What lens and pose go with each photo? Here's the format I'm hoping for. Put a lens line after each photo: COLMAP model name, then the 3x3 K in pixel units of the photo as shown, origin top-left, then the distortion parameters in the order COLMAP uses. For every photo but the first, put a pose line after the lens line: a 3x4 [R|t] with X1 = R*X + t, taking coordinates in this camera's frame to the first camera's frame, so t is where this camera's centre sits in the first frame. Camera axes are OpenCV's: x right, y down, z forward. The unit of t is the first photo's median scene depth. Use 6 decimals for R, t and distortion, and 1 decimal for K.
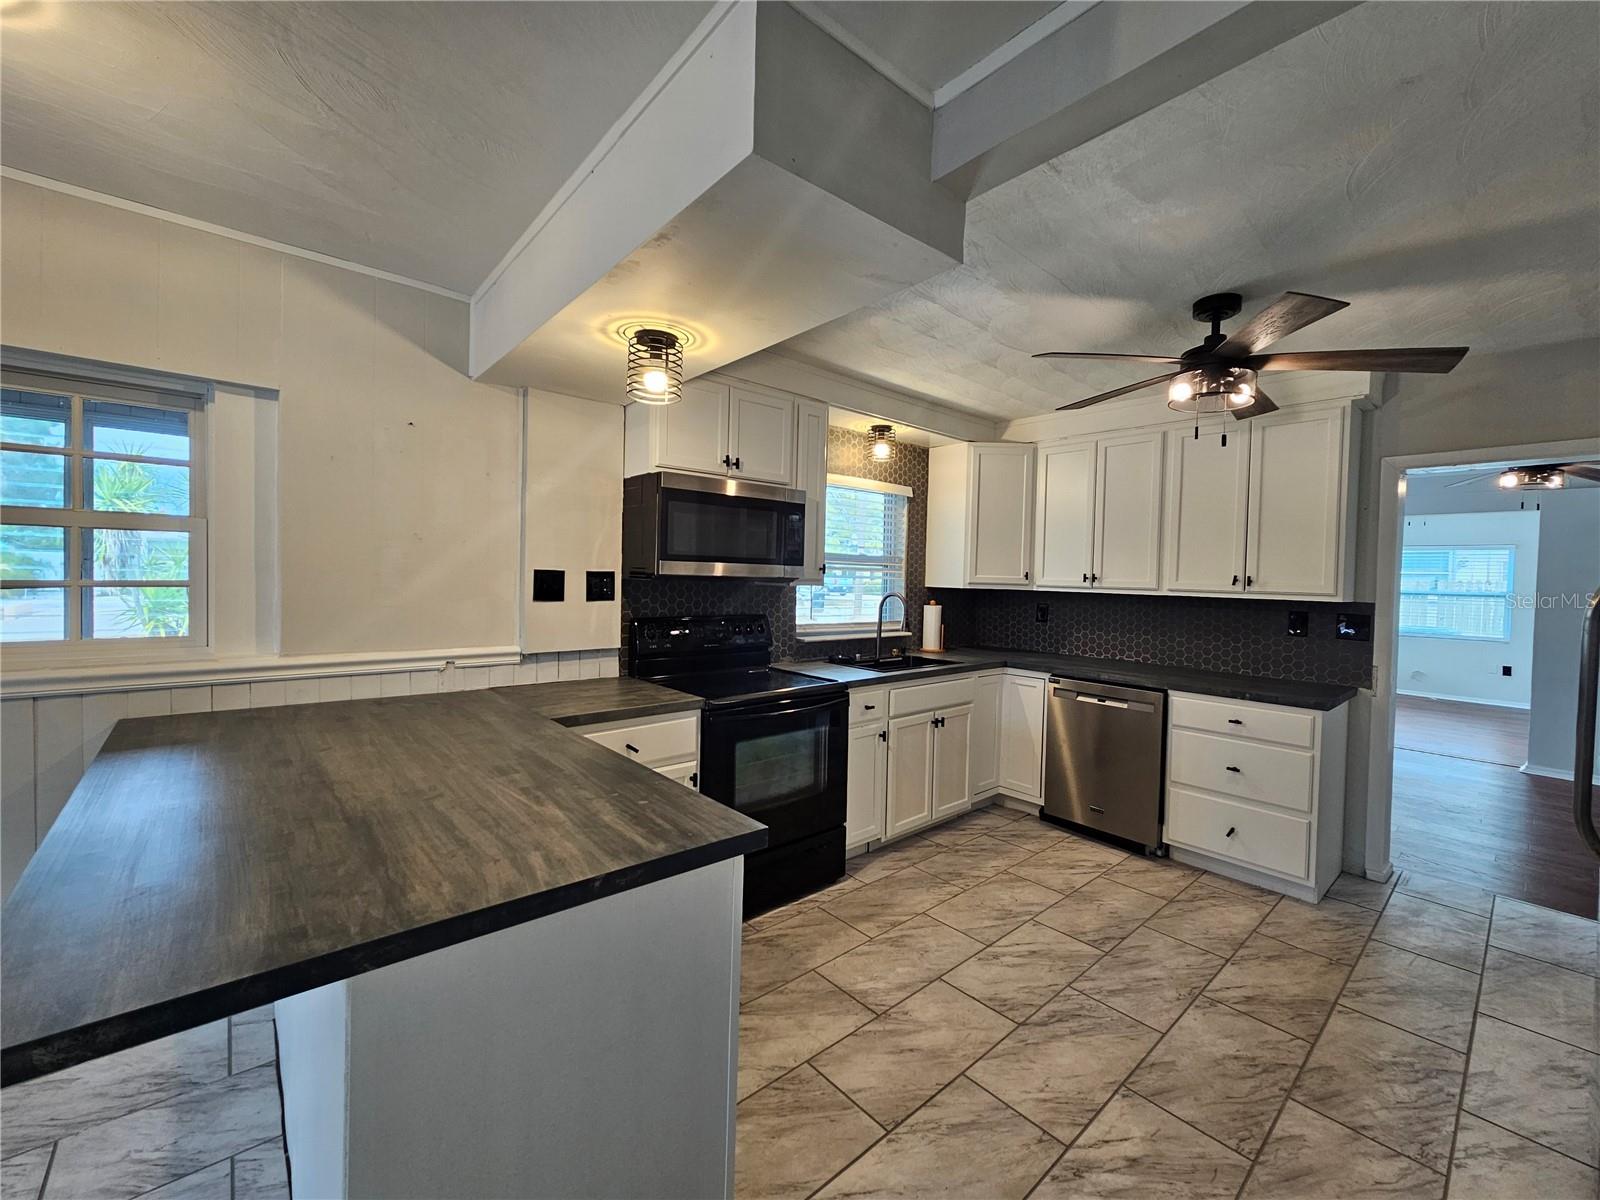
lens RADIAL K [[655.4, 0, 805.3], [0, 655.4, 595.4], [0, 0, 1]] dist [-0.004674, 0.001496]
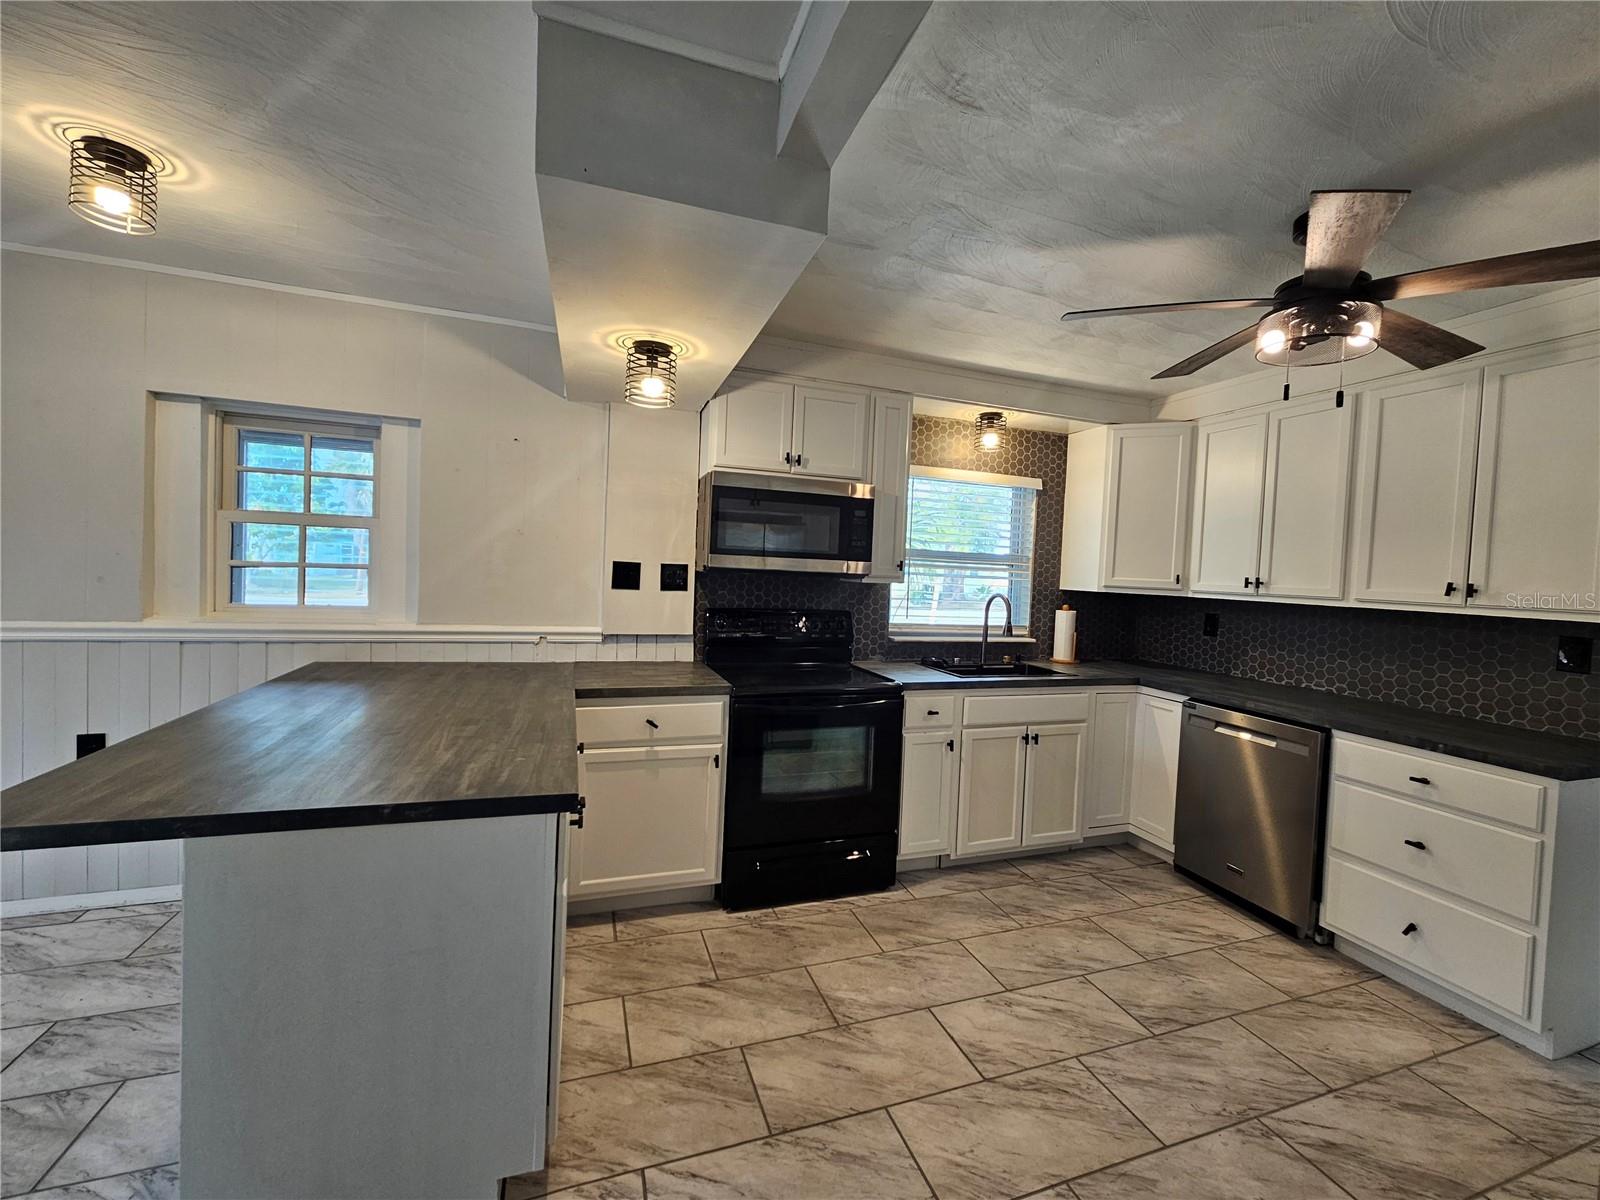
lens RADIAL K [[655.4, 0, 803.8], [0, 655.4, 594.7], [0, 0, 1]] dist [-0.004674, 0.001496]
pose [[0.926680, 0.030707, -0.374594, 0.302934], [-0.032485, 0.999471, 0.001567, 0.006154], [0.374444, 0.010717, 0.927187, 0.061420]]
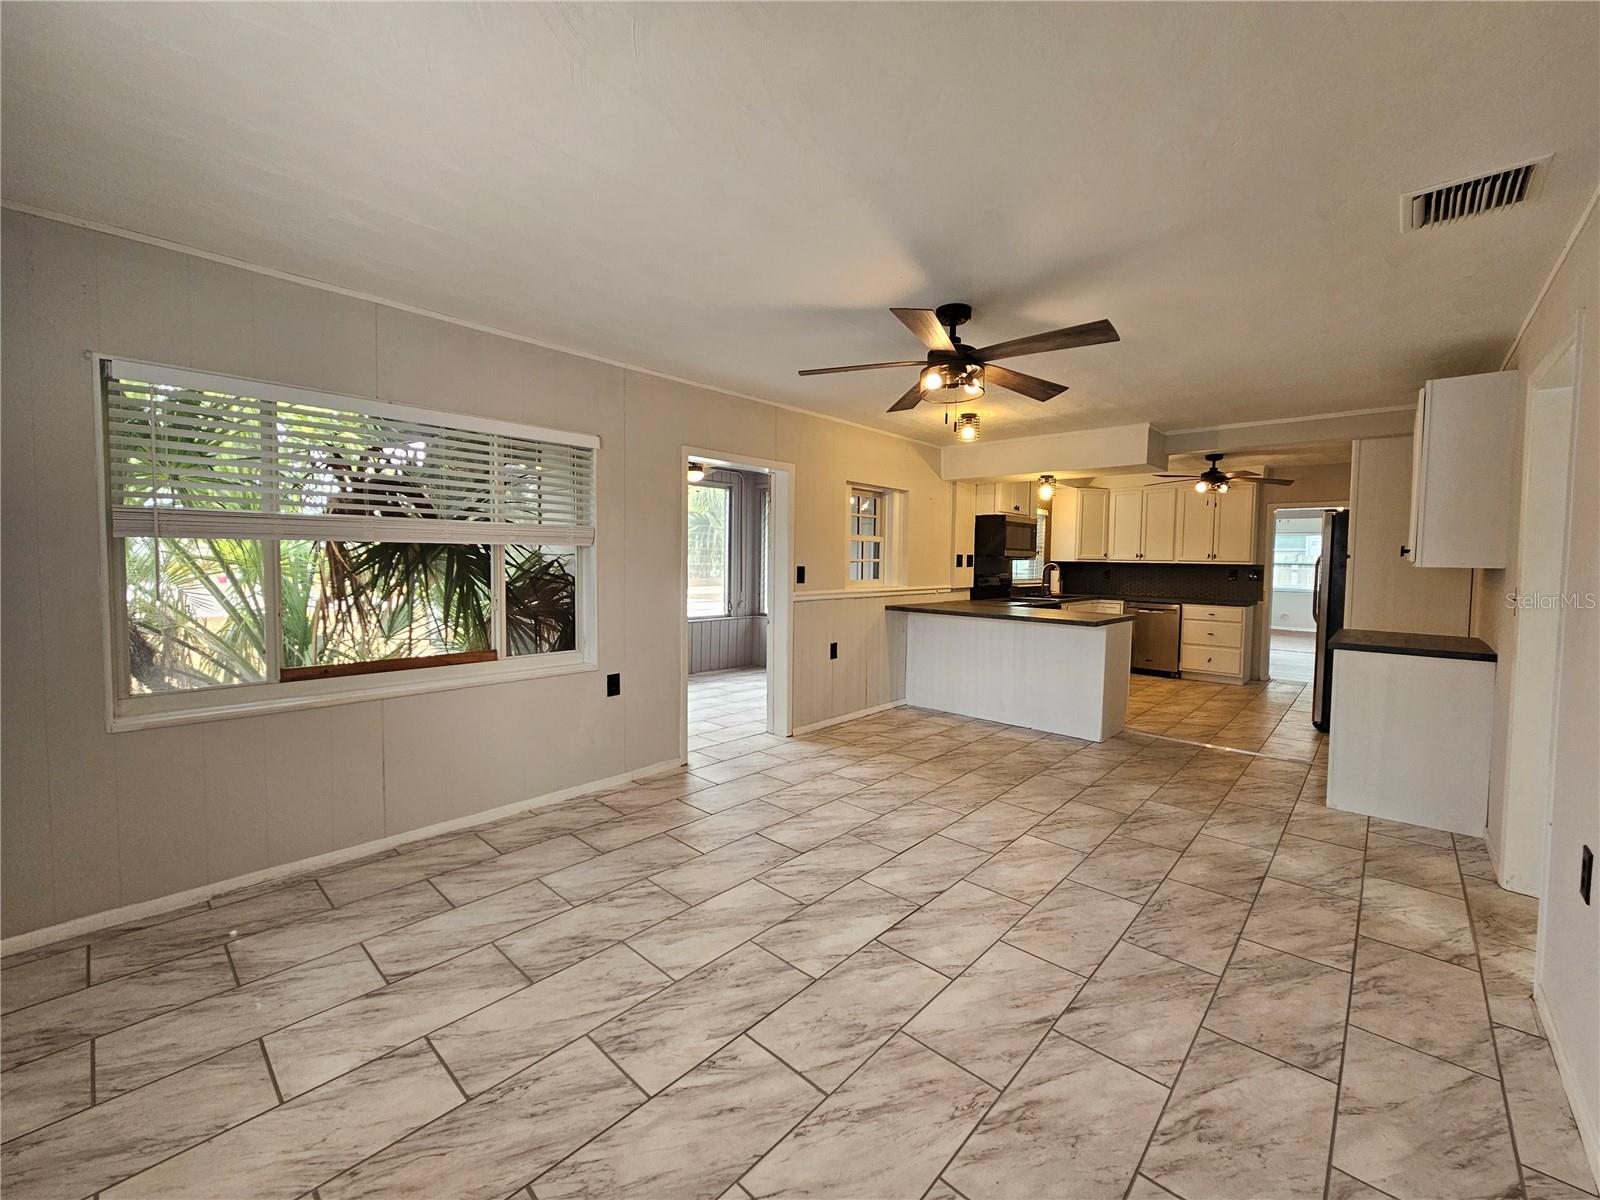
lens RADIAL K [[655.4, 0, 793.9], [0, 655.4, 592.8], [0, 0, 1]] dist [-0.004674, 0.001496]
pose [[0.994361, -0.015560, 0.104898, -1.213519], [0.012787, 0.999552, 0.027060, 0.030328], [-0.105272, -0.025566, 0.994115, -1.333537]]
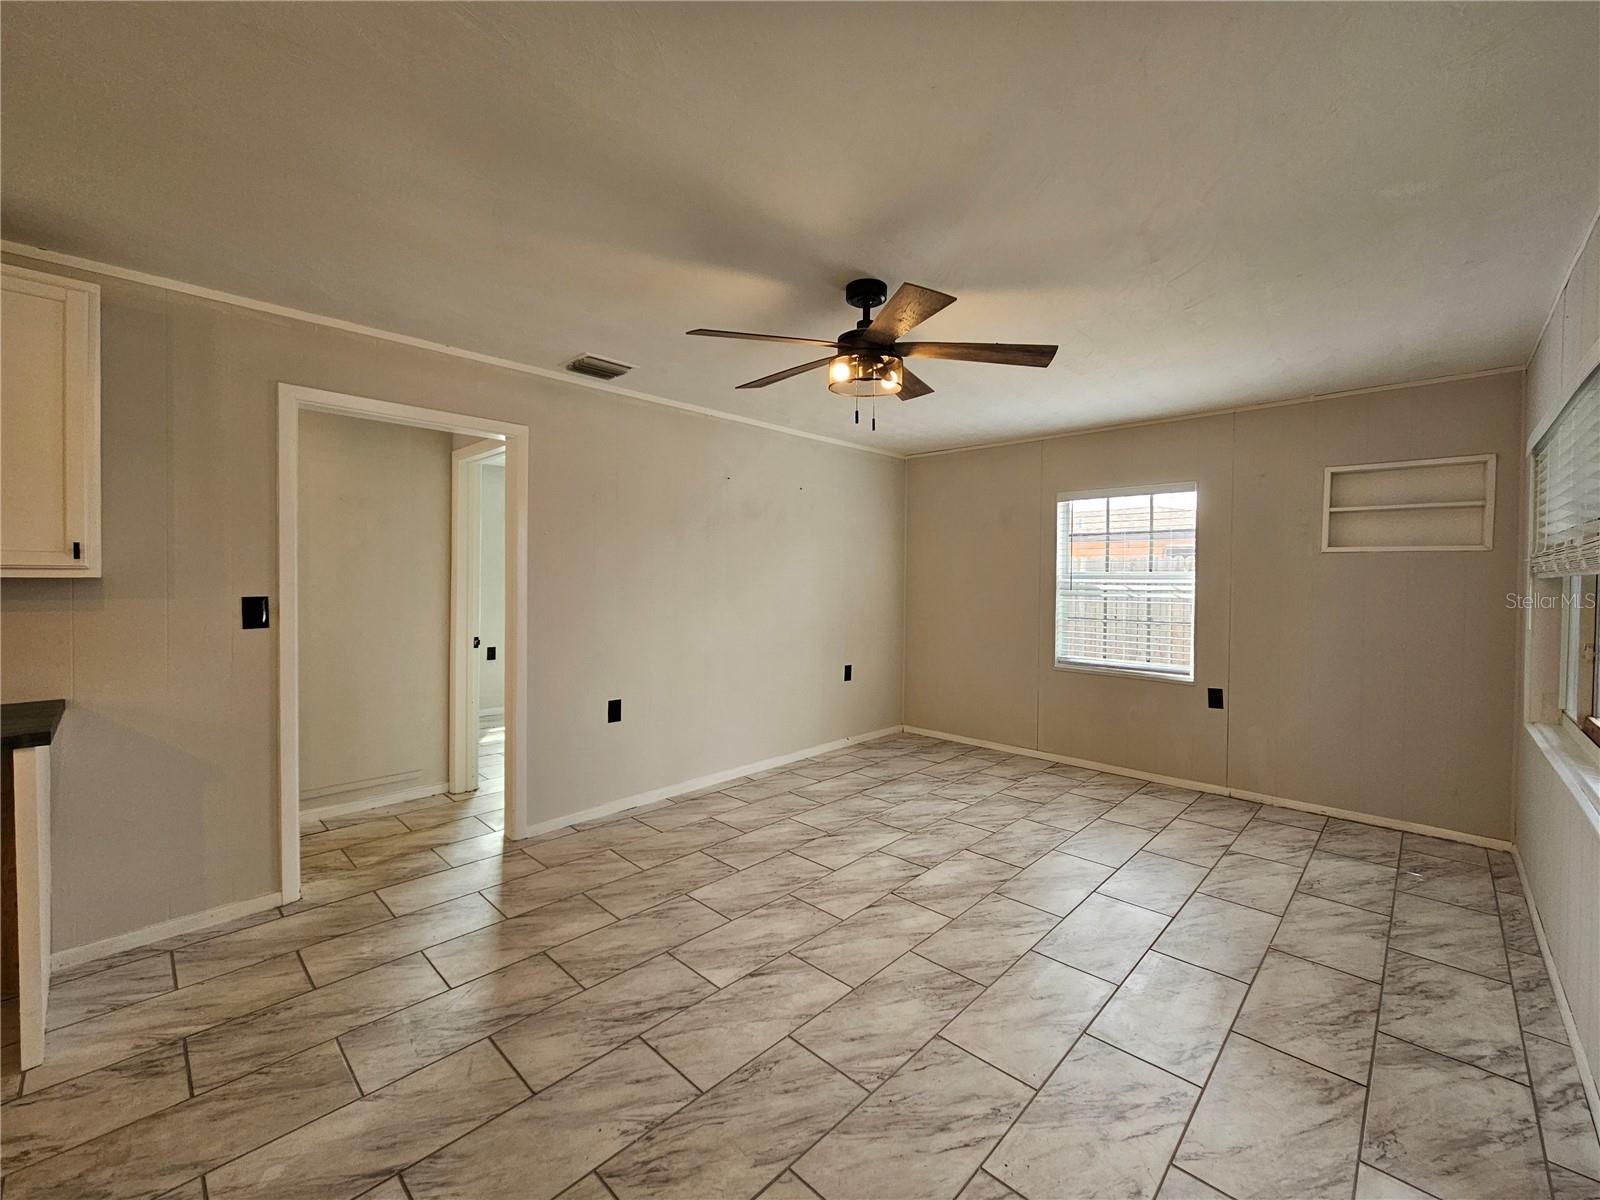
lens RADIAL K [[655.4, 0, 801.1], [0, 655.4, 590.5], [0, 0, 1]] dist [-0.004674, 0.001496]
pose [[-0.995649, -0.030122, -0.088182, -0.702871], [-0.034655, 0.998131, 0.050336, -0.019622], [0.086501, 0.053173, -0.994832, 0.526777]]
